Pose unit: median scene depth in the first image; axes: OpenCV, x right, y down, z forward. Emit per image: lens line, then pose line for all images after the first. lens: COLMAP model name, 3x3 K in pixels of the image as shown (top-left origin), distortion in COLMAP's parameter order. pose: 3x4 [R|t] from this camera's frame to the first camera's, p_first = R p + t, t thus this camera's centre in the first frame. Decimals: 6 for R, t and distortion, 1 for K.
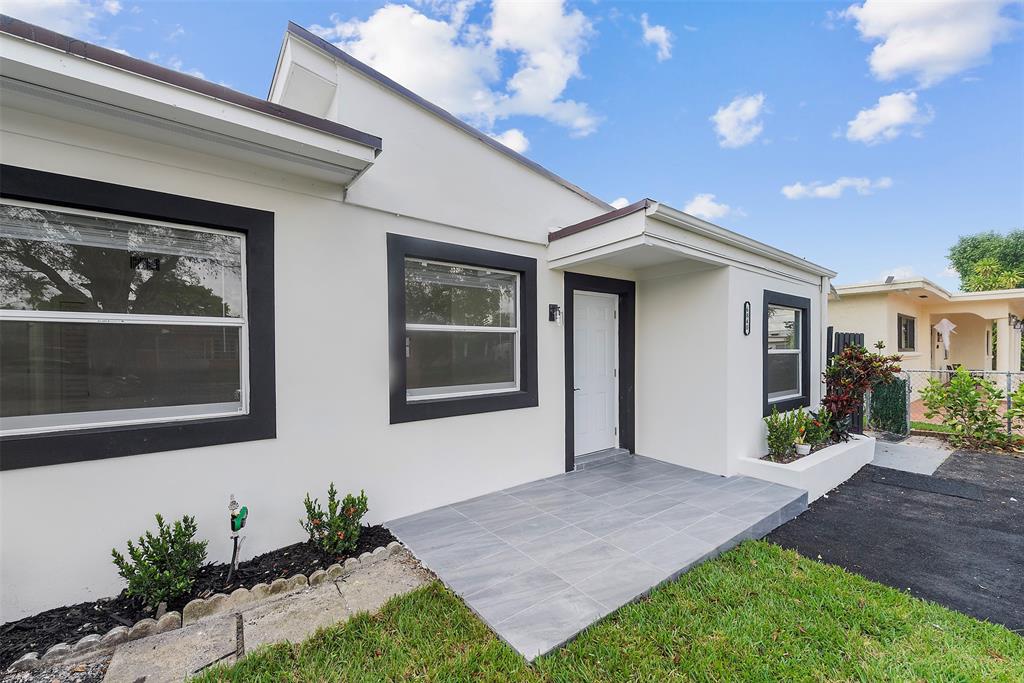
lens RADIAL K [[426.0, 0, 513.1], [0, 426.0, 347.0], [0, 0, 1]] dist [0.012270, 0.000153]
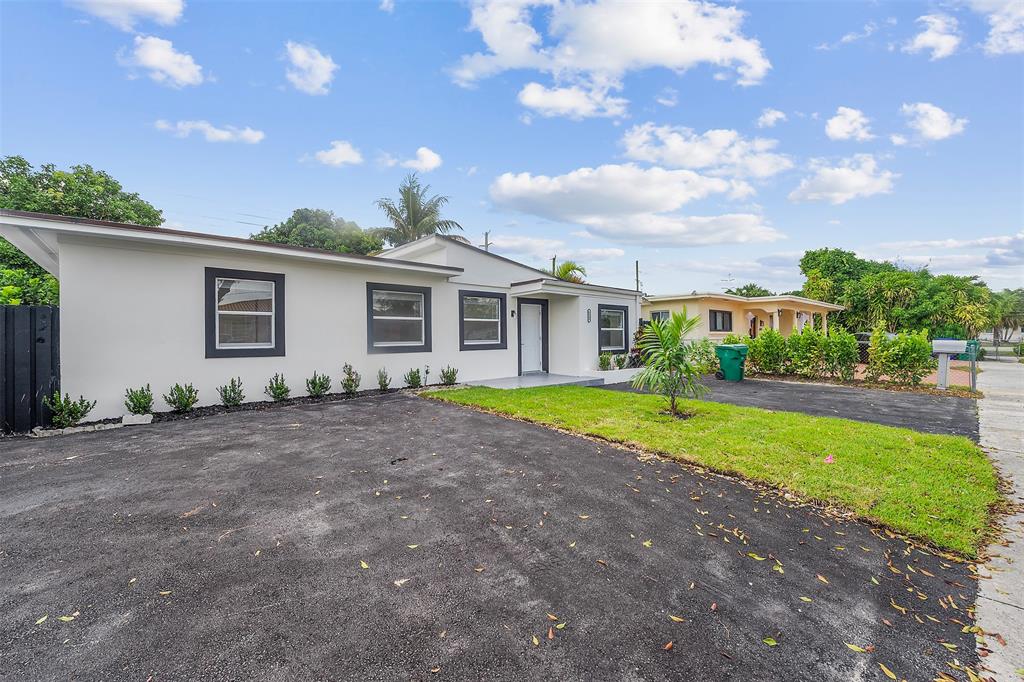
lens RADIAL K [[426.0, 0, 513.1], [0, 426.0, 346.5], [0, 0, 1]] dist [0.012270, 0.000153]
pose [[0.996985, -0.009724, 0.076987, -0.107050], [0.007862, 0.999670, 0.024460, 0.057392], [-0.077200, -0.023781, 0.996732, -1.604054]]
